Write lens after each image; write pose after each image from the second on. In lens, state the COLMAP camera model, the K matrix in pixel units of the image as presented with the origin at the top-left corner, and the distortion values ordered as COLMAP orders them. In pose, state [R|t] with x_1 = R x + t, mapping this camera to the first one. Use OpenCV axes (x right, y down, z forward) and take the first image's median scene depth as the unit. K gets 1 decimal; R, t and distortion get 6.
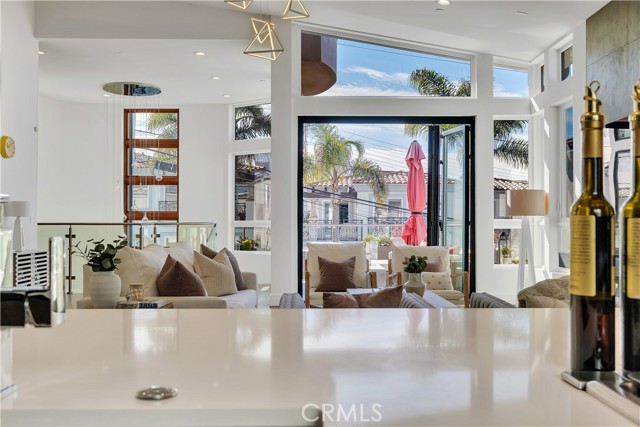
lens RADIAL K [[607.7, 0, 320.0], [0, 607.7, 213.5], [0, 0, 1]] dist [-0.005084, 0.003684]
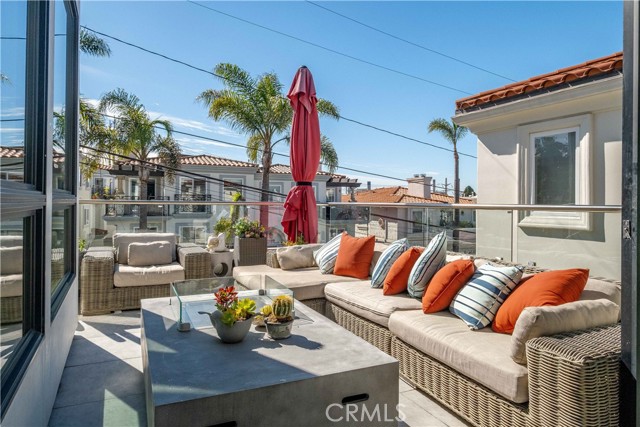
lens RADIAL K [[410.3, 0, 320.0], [0, 410.3, 213.5], [0, 0, 1]] dist [-0.005322, -0.001190]
pose [[0.903771, -0.006325, 0.427969, -0.002233], [-0.014428, 0.998872, 0.045232, 0.003671], [-0.427772, -0.047055, 0.902661, 0.225041]]
